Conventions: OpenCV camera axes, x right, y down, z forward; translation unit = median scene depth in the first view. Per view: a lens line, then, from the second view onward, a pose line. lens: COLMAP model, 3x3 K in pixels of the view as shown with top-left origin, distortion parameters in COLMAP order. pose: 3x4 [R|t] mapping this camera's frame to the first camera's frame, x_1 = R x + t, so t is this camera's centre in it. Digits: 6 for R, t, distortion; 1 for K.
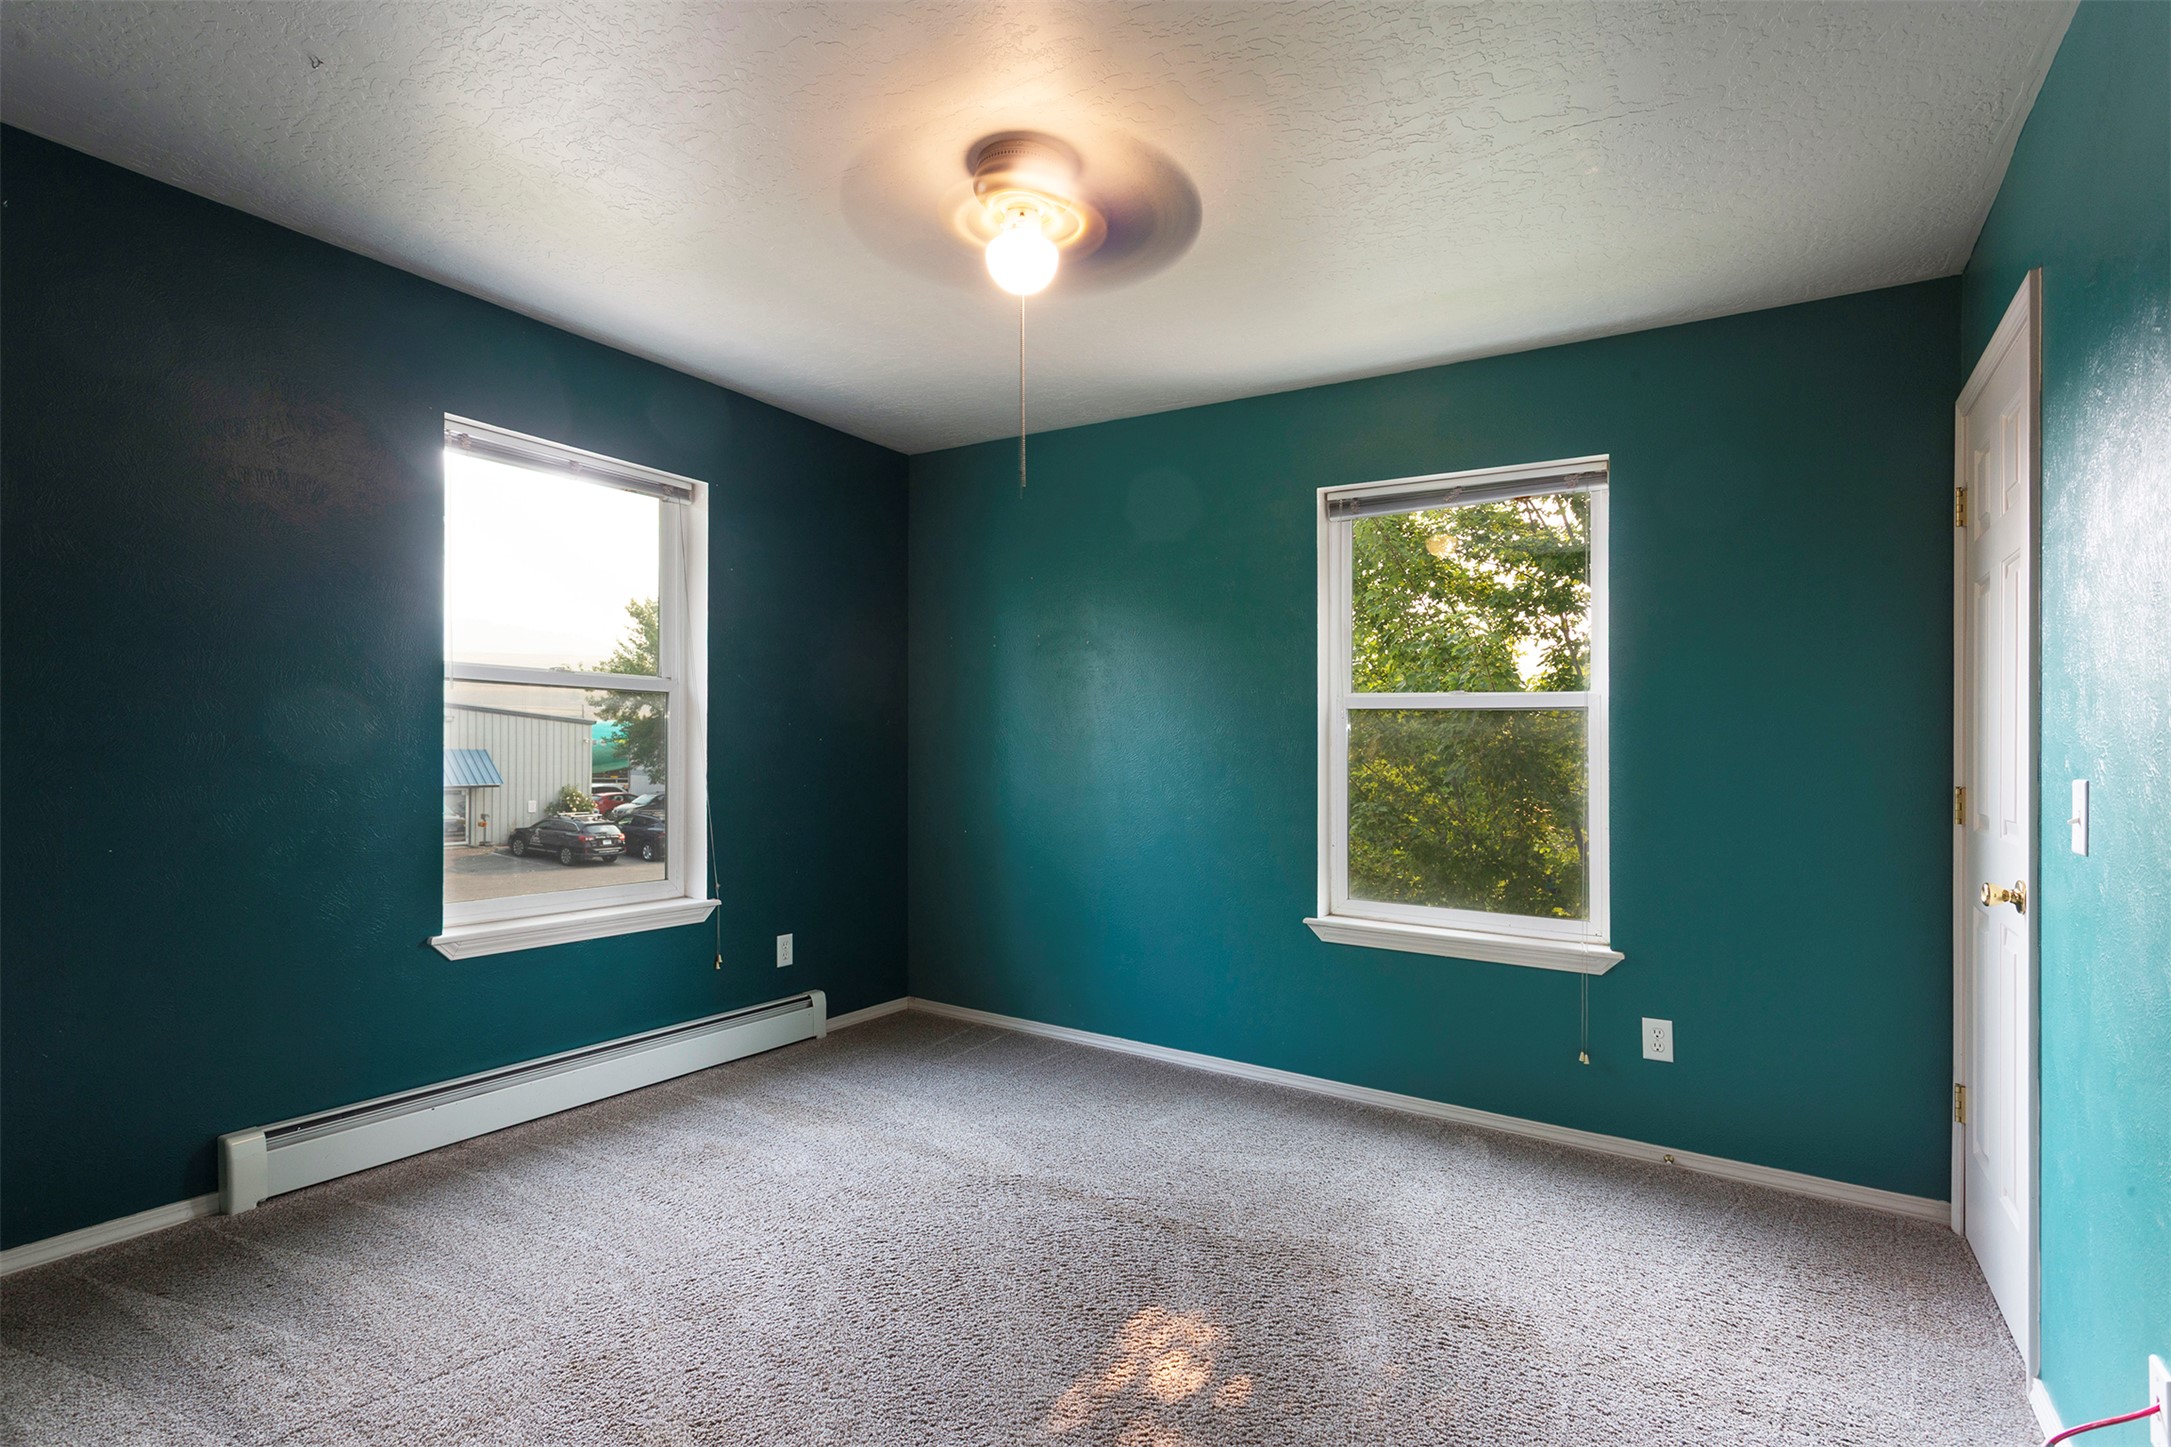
lens RADIAL K [[1085.1, 0, 984.4], [0, 1085.1, 728.2], [0, 0, 1]] dist [-0.000467, 0.000798]
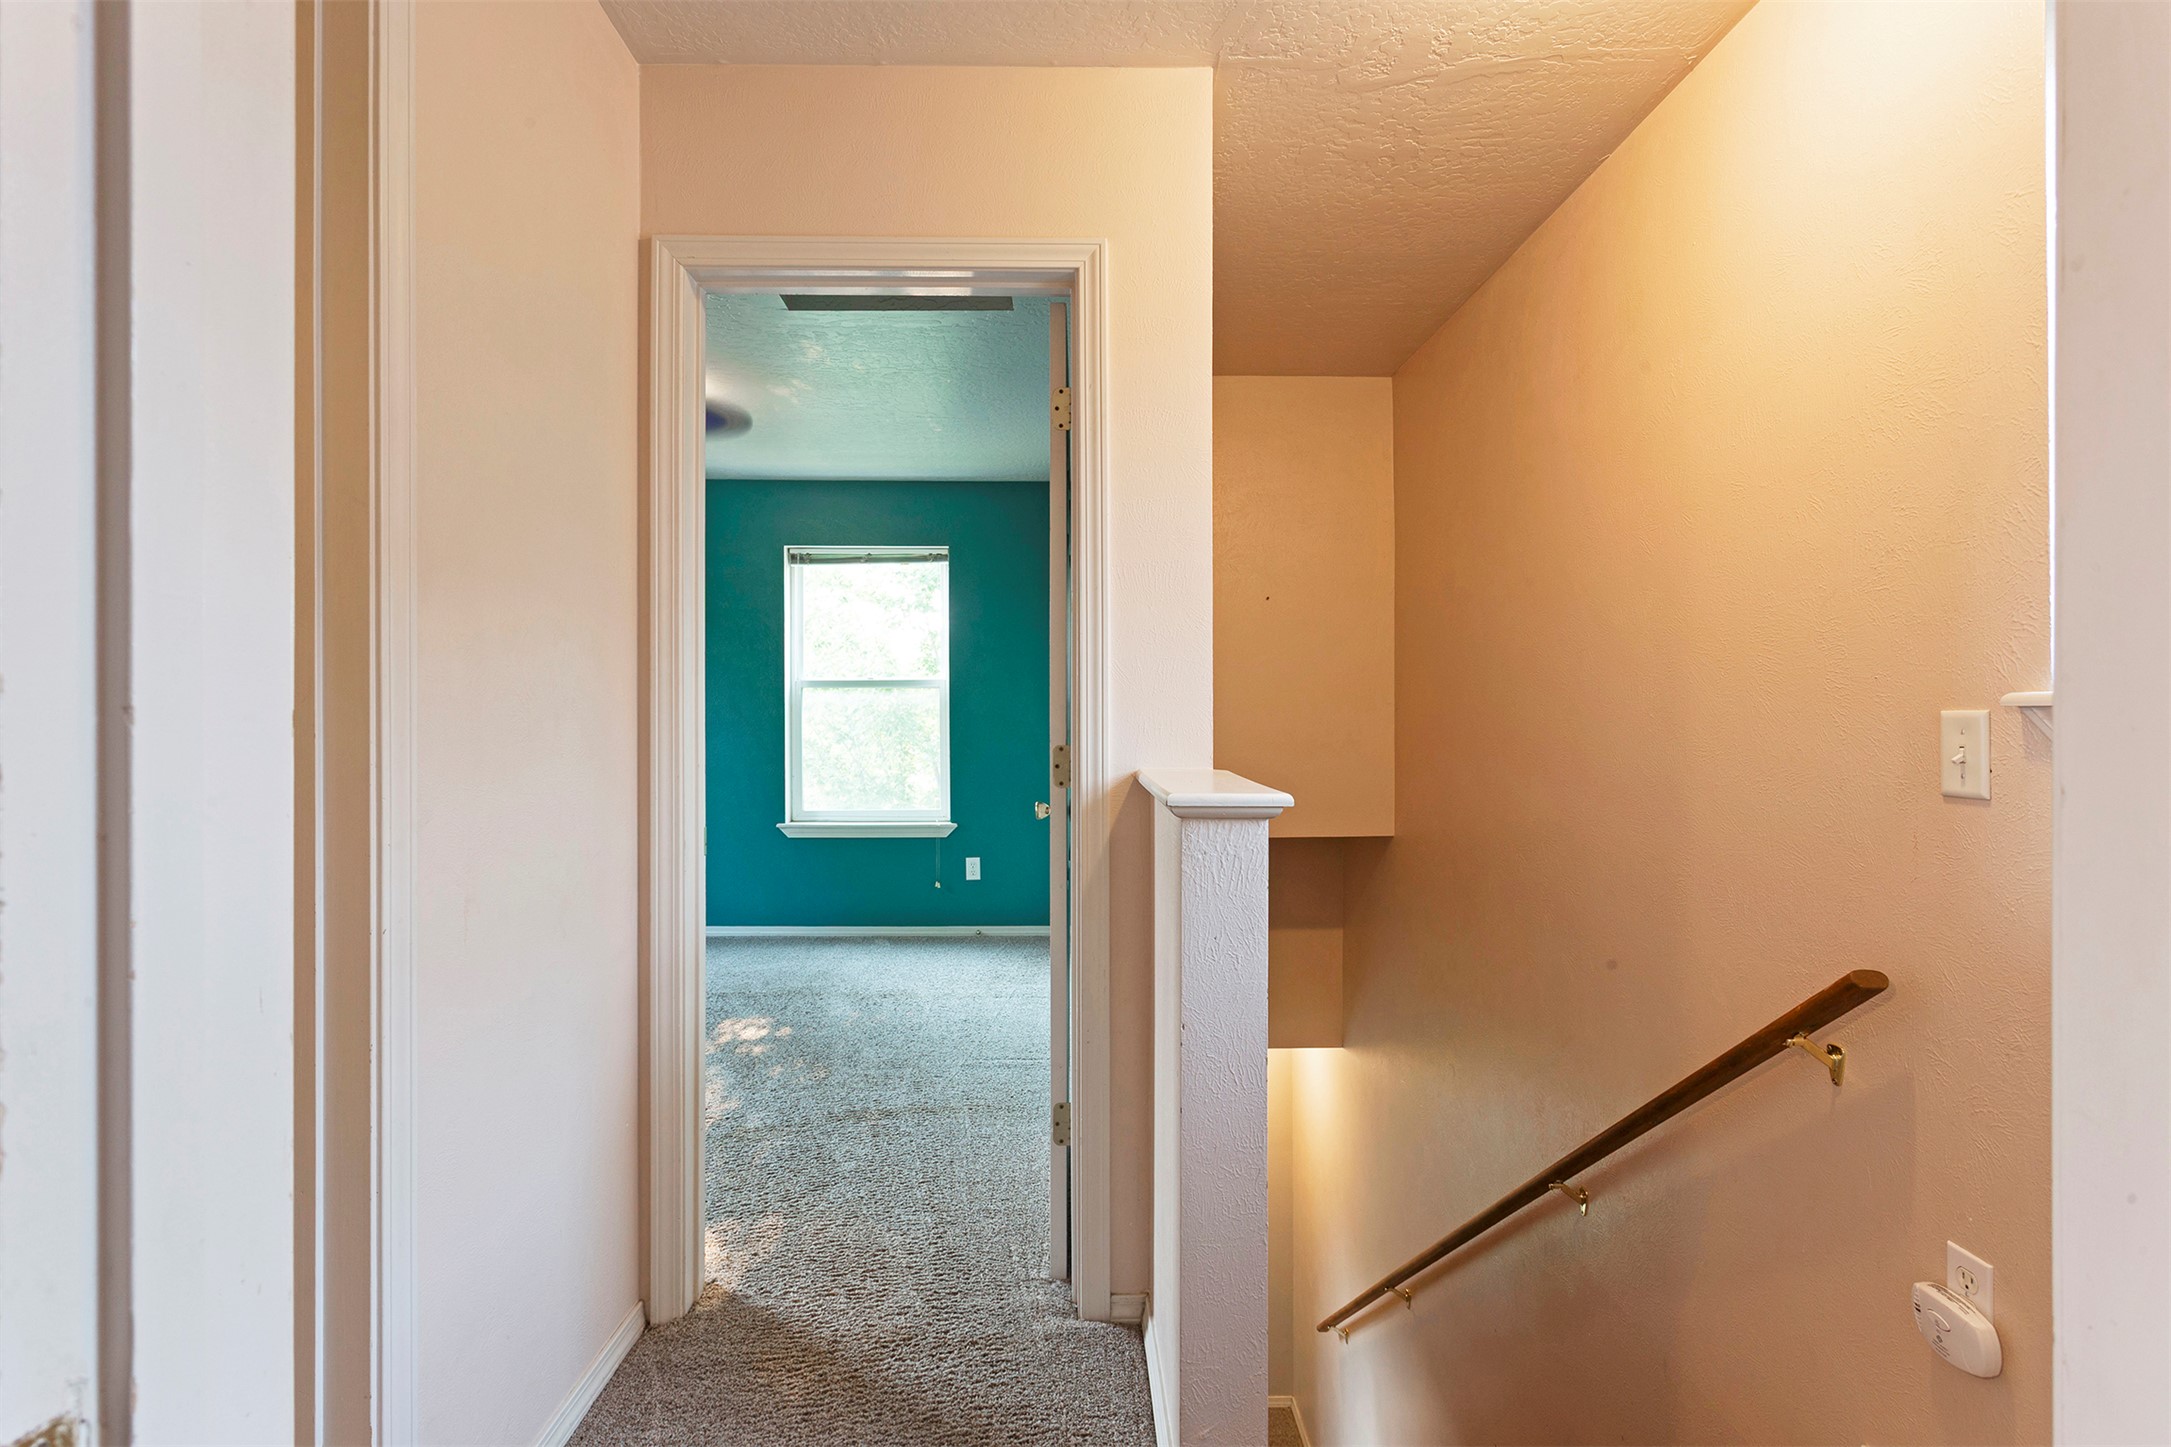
lens RADIAL K [[1056.8, 0, 1082.3], [0, 1056.8, 691.9], [0, 0, 1]] dist [0.003042, 0.000675]
pose [[0.804221, -0.004143, 0.594315, -0.293441], [0.004077, 0.999991, 0.001453, -0.014582], [-0.594316, 0.001255, 0.804231, -0.549734]]
